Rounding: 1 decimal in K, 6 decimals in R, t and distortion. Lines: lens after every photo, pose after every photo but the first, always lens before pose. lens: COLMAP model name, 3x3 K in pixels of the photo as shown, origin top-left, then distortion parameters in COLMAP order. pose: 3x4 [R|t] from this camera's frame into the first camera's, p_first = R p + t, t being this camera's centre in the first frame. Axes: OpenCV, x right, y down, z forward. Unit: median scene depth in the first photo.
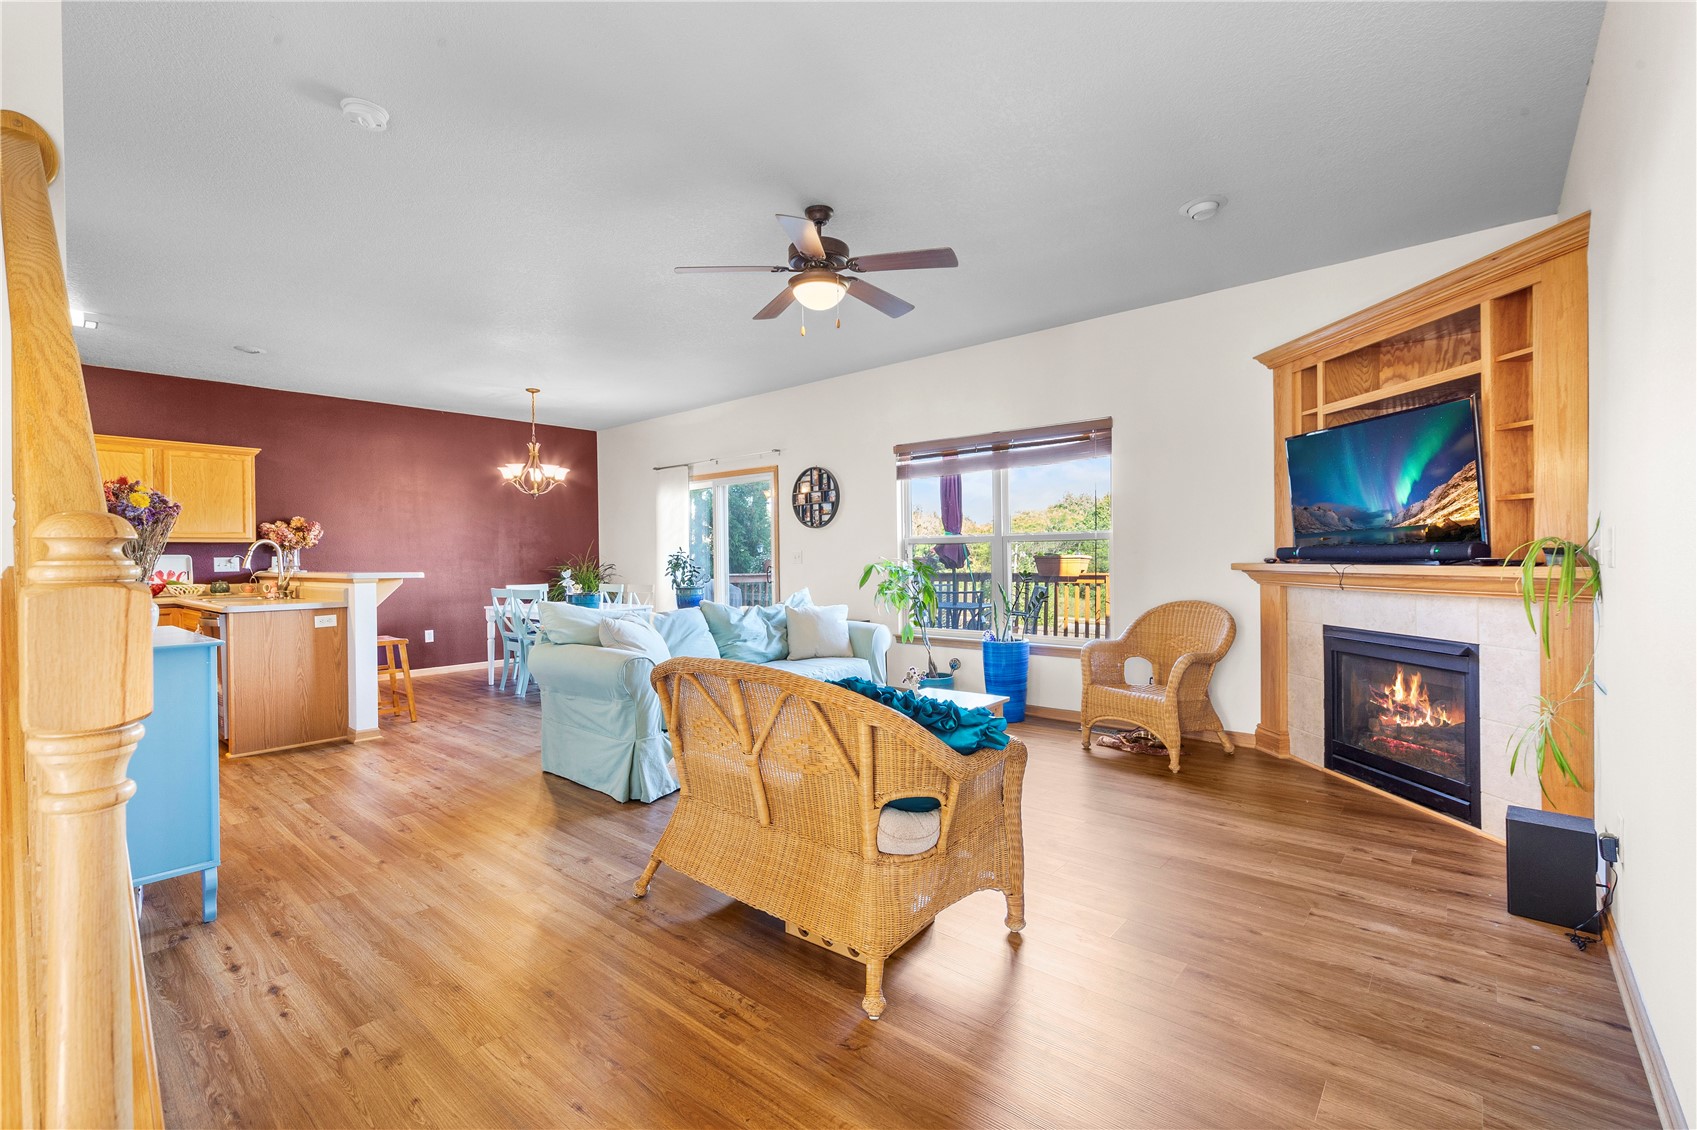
lens RADIAL K [[738.9, 0, 849.6], [0, 738.9, 558.1], [0, 0, 1]] dist [0.002128, -0.000137]
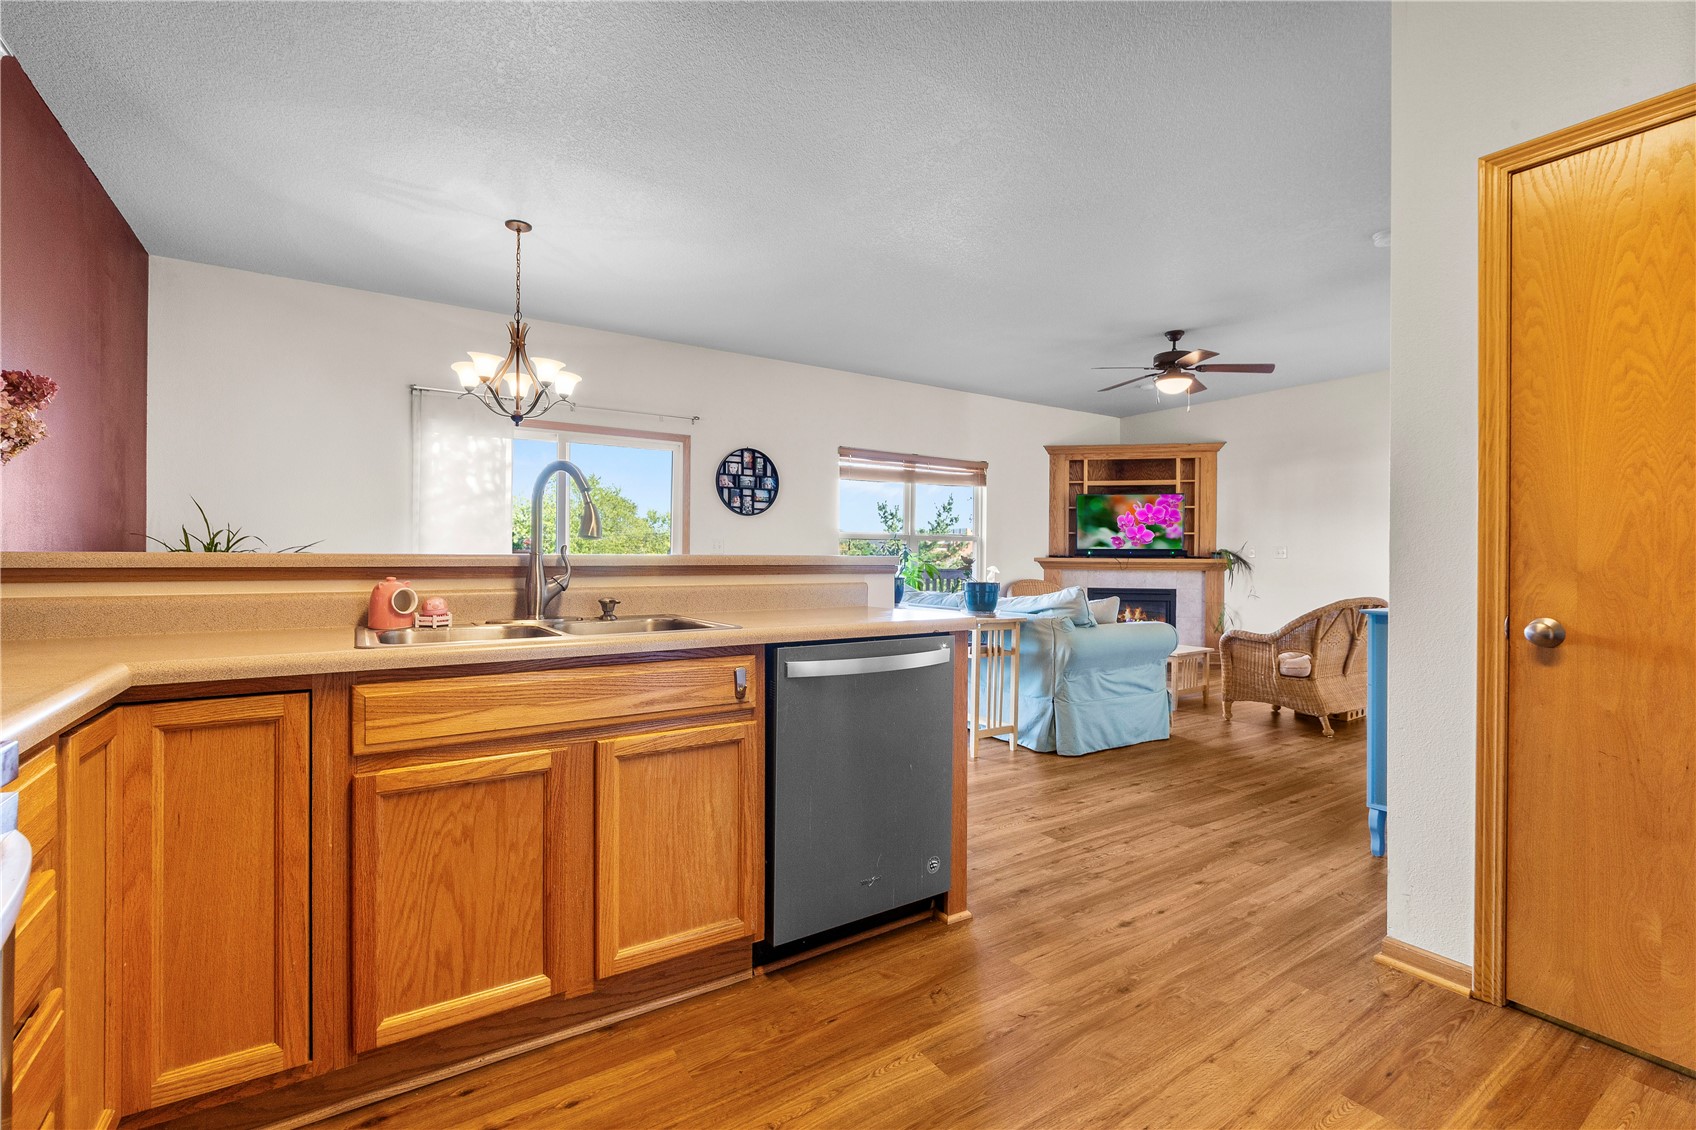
lens RADIAL K [[757.7, 0, 844.8], [0, 757.7, 561.7], [0, 0, 1]] dist [0.001453, 0.000044]
pose [[0.261602, 0.009016, 0.965134, -1.006295], [-0.007437, 0.999946, -0.007325, 0.024663], [-0.965147, -0.005262, 0.261655, 0.703553]]
